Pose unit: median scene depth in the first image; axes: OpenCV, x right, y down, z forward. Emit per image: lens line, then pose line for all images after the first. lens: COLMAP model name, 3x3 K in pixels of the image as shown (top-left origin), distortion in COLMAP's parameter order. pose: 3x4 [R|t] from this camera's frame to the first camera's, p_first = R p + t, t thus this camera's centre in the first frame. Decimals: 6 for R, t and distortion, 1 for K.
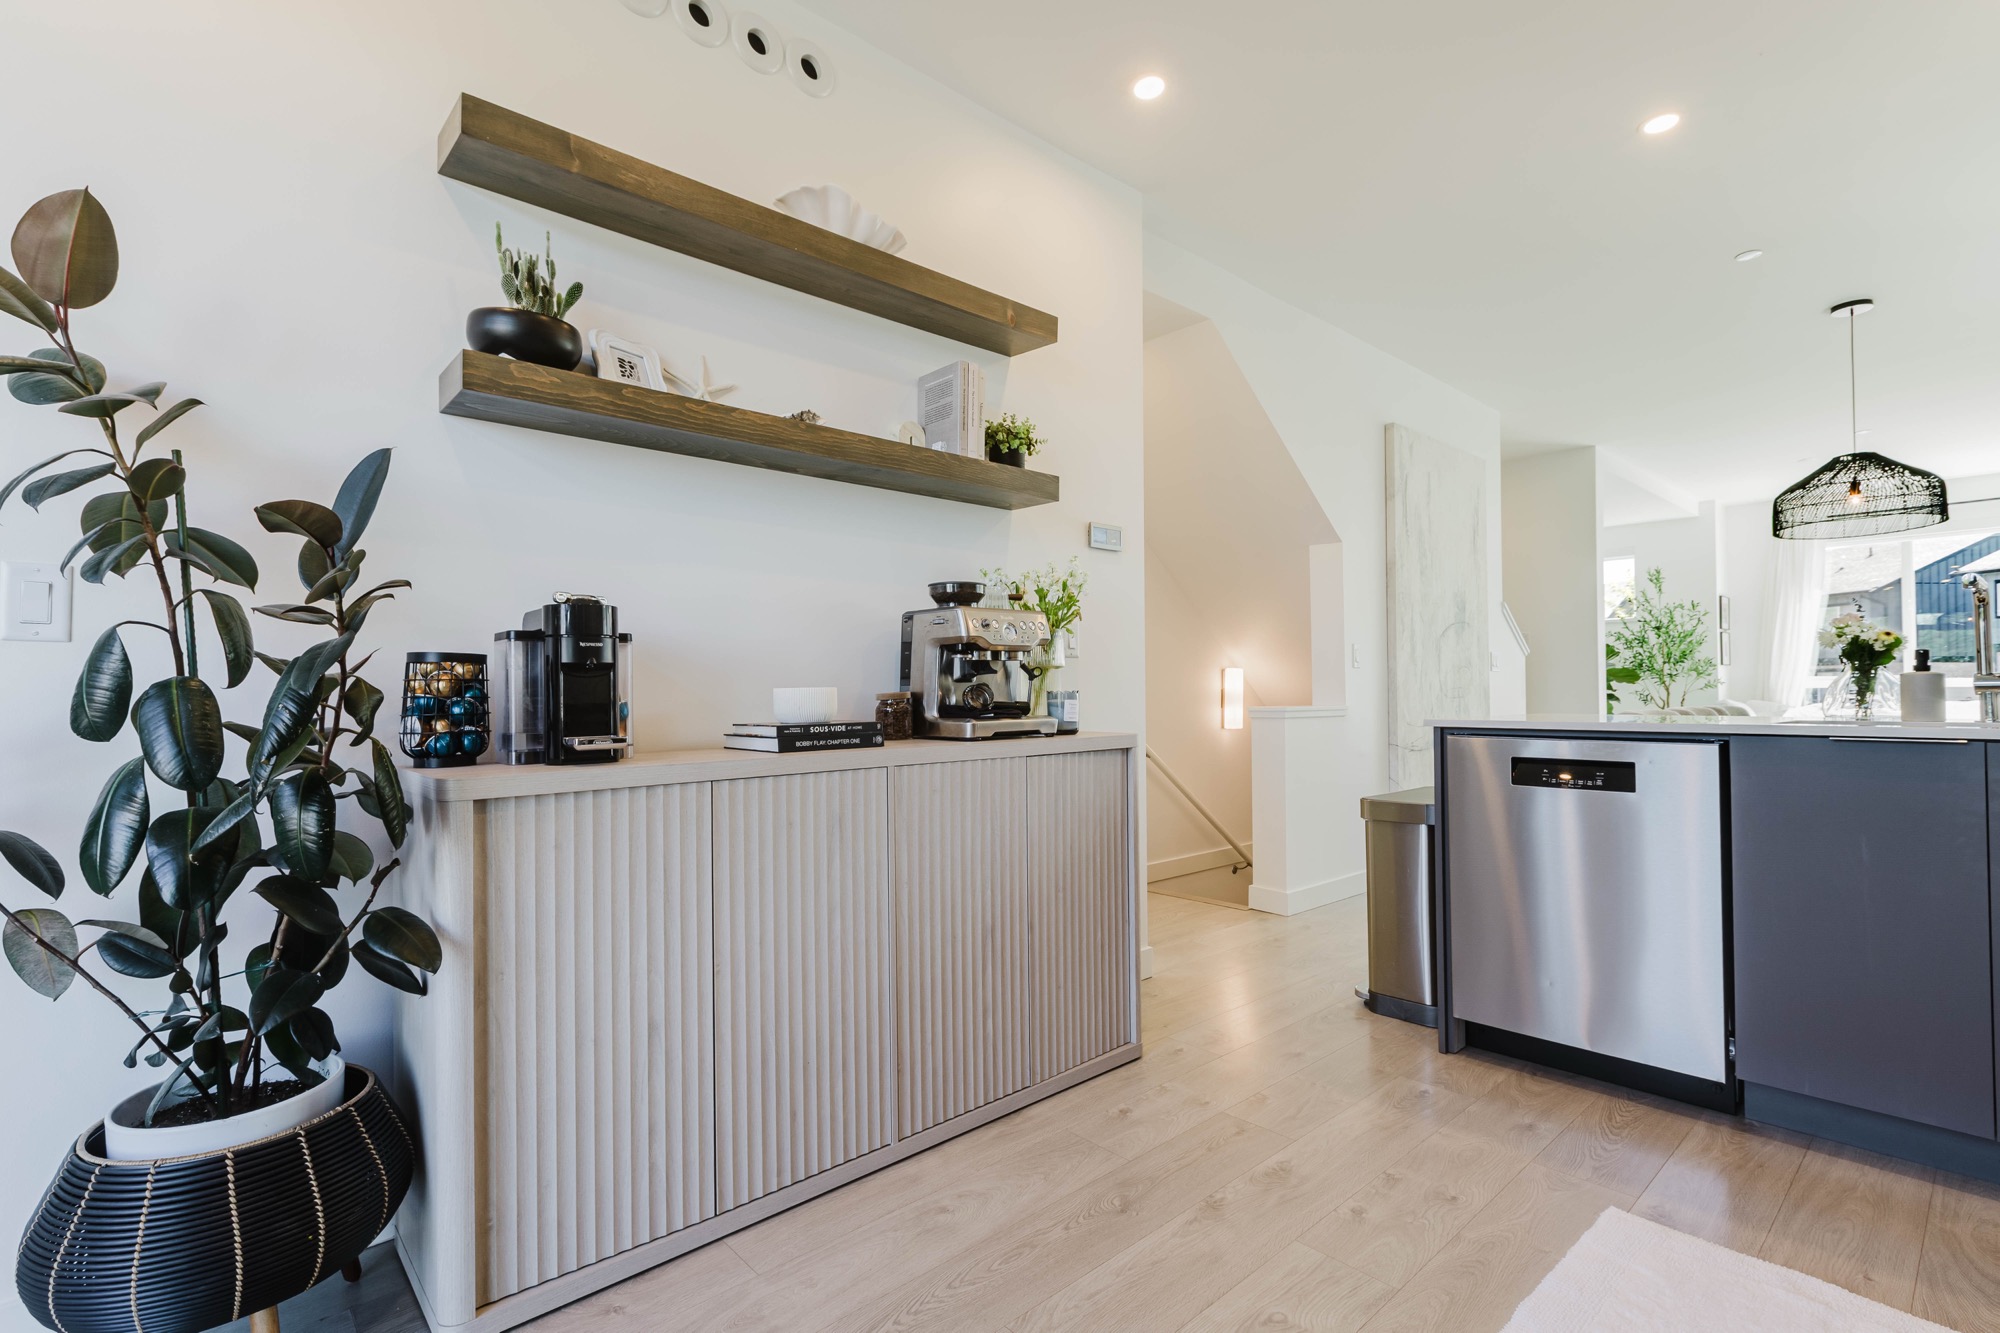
lens RADIAL K [[926.7, 0, 1007.6], [0, 926.7, 675.9], [0, 0, 1]] dist [-0.000142, -0.000061]
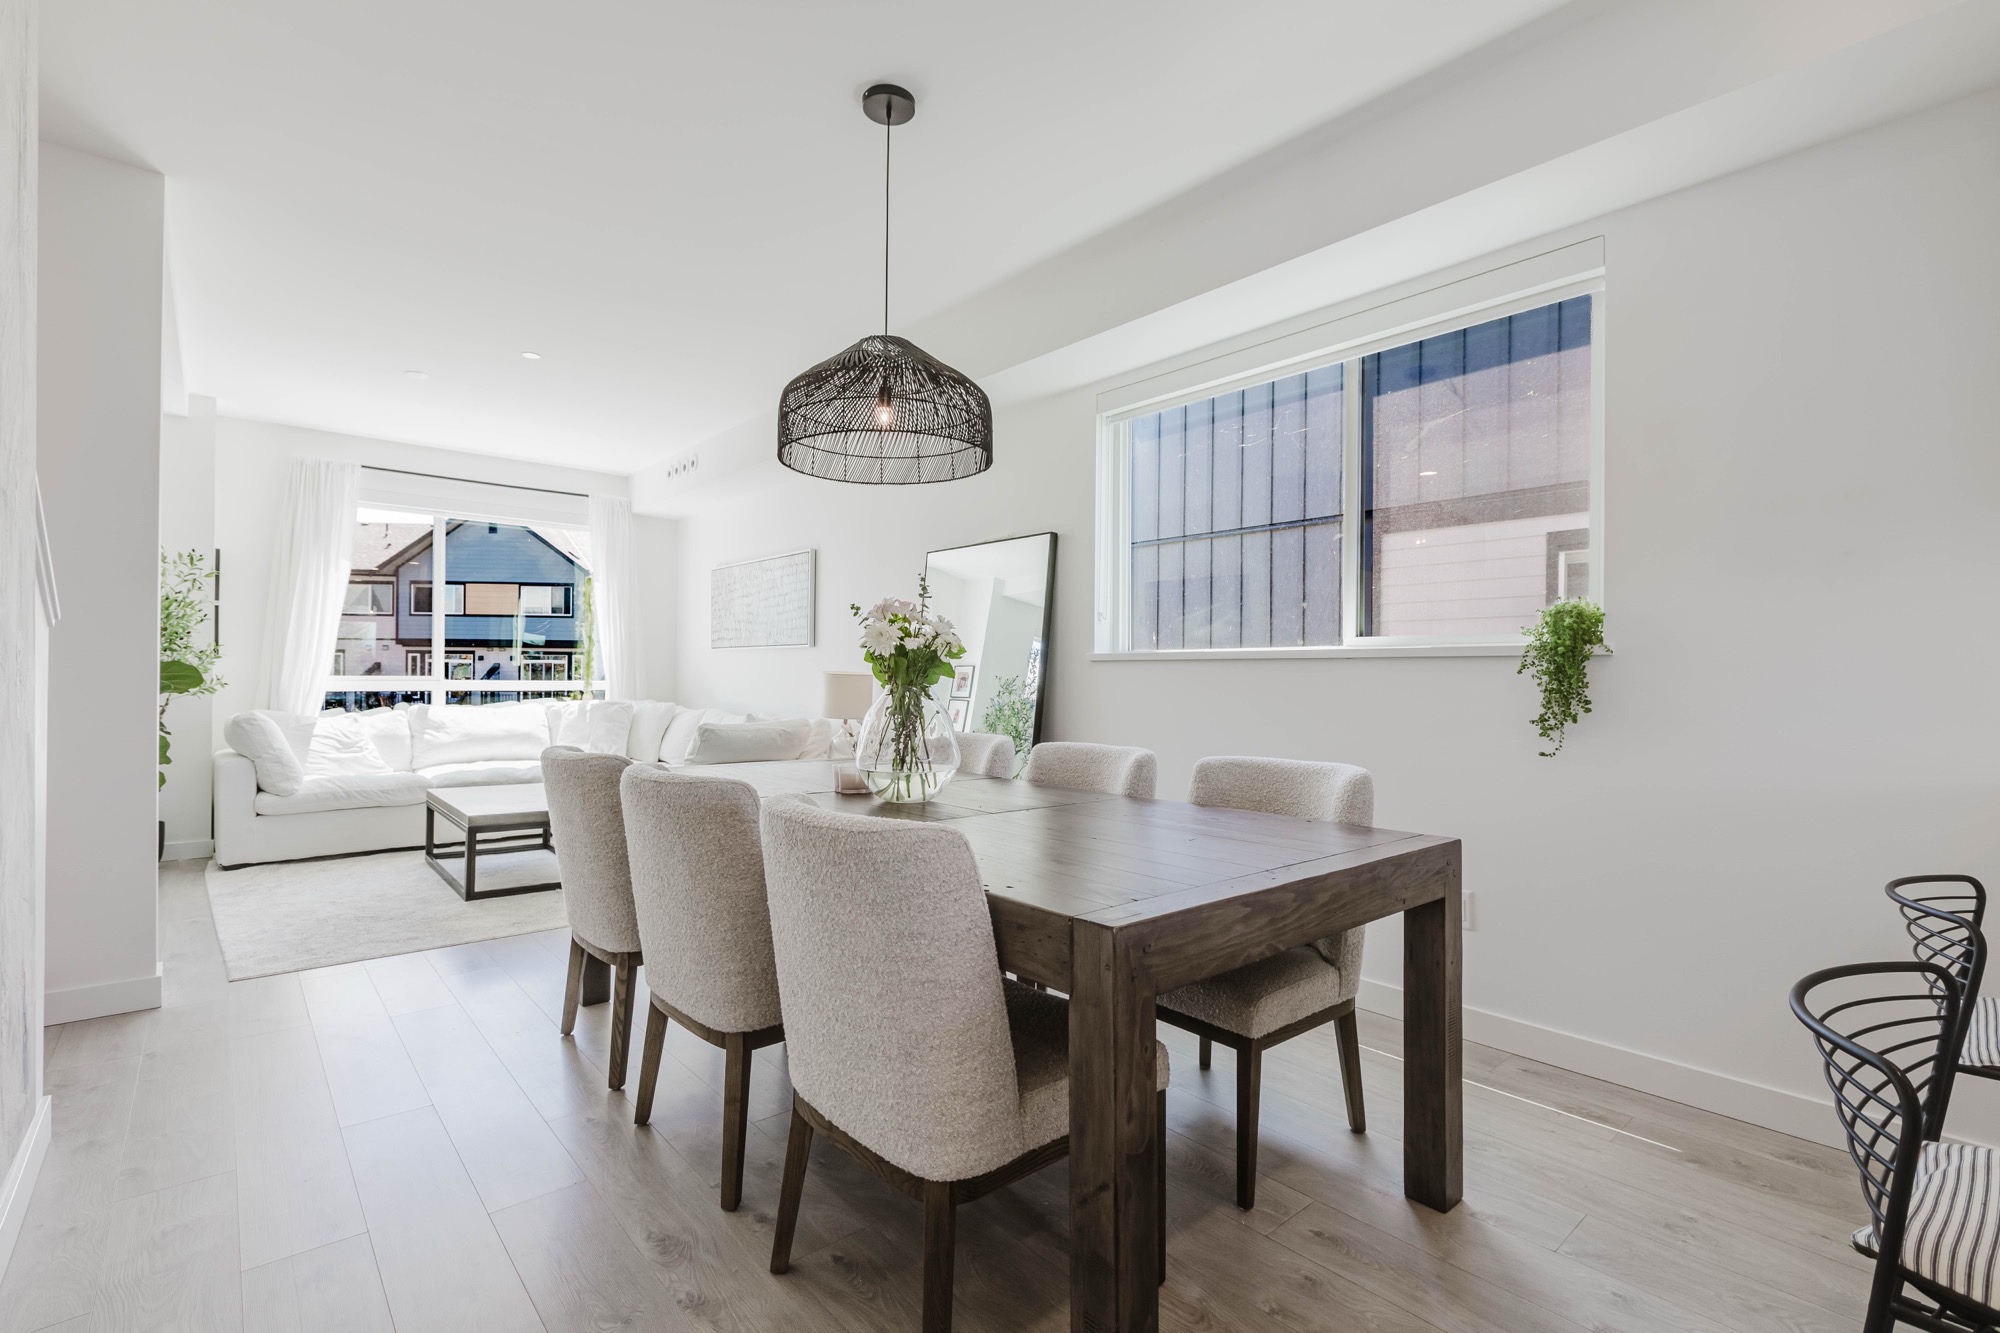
lens RADIAL K [[916.6, 0, 1010.9], [0, 916.6, 675.1], [0, 0, 1]] dist [0.001595, 0.000687]
pose [[0.020569, 0.012849, 0.999706, 0.542567], [-0.029052, 0.999503, -0.012248, -0.023902], [-0.999366, -0.028792, 0.020932, 1.596898]]
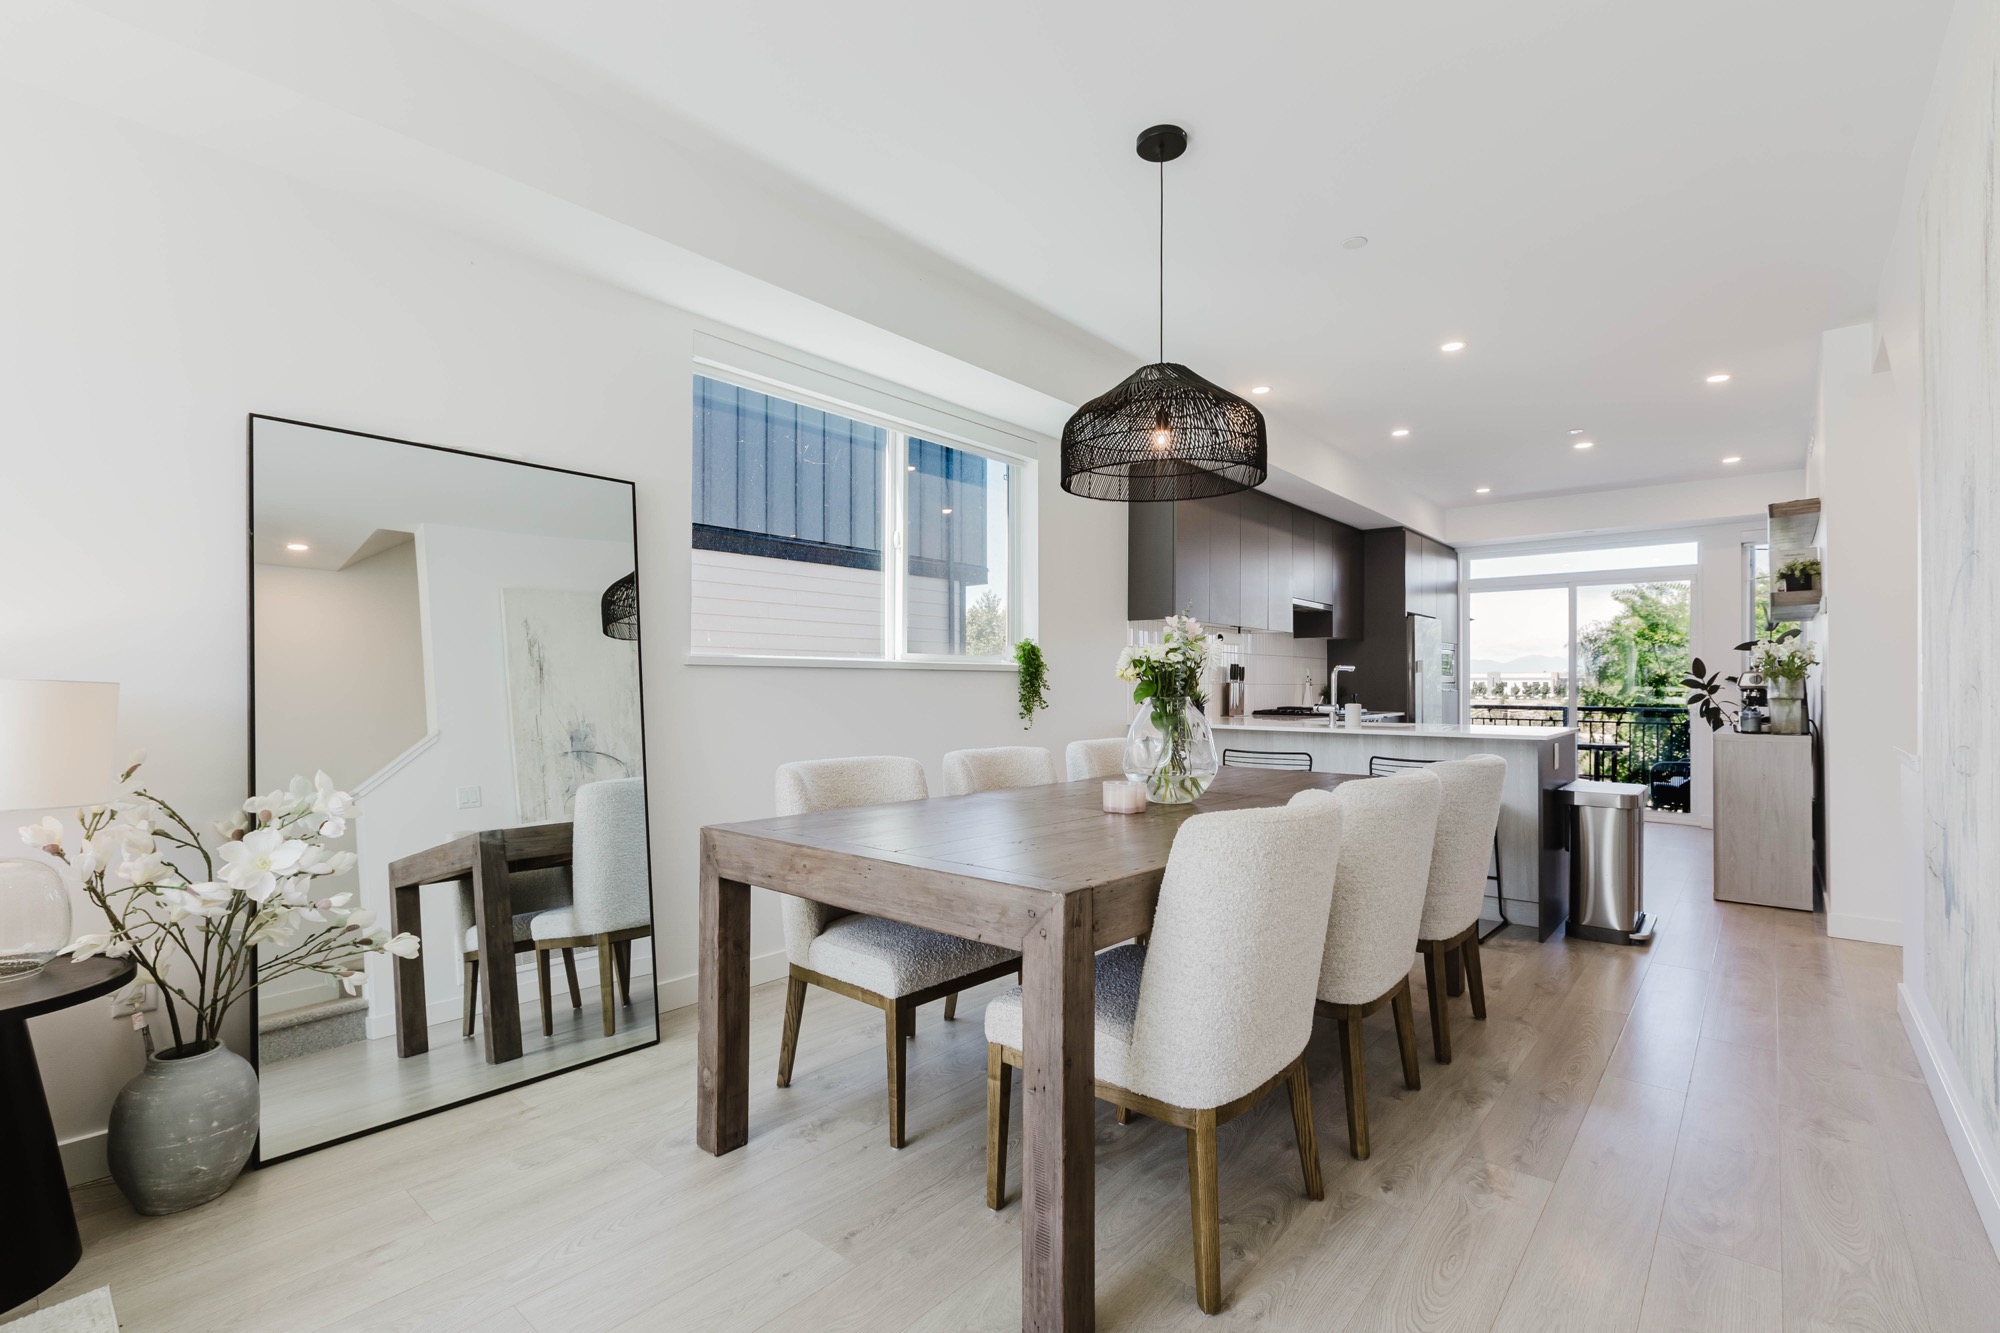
lens RADIAL K [[892.5, 0, 1013.0], [0, 892.5, 675.8], [0, 0, 1]] dist [0.001196, 0.000242]
pose [[-0.991448, 0.004933, -0.130410, 1.962971], [0.008640, 0.999574, -0.027874, -0.017779], [0.130217, -0.028762, -0.991068, 2.849962]]
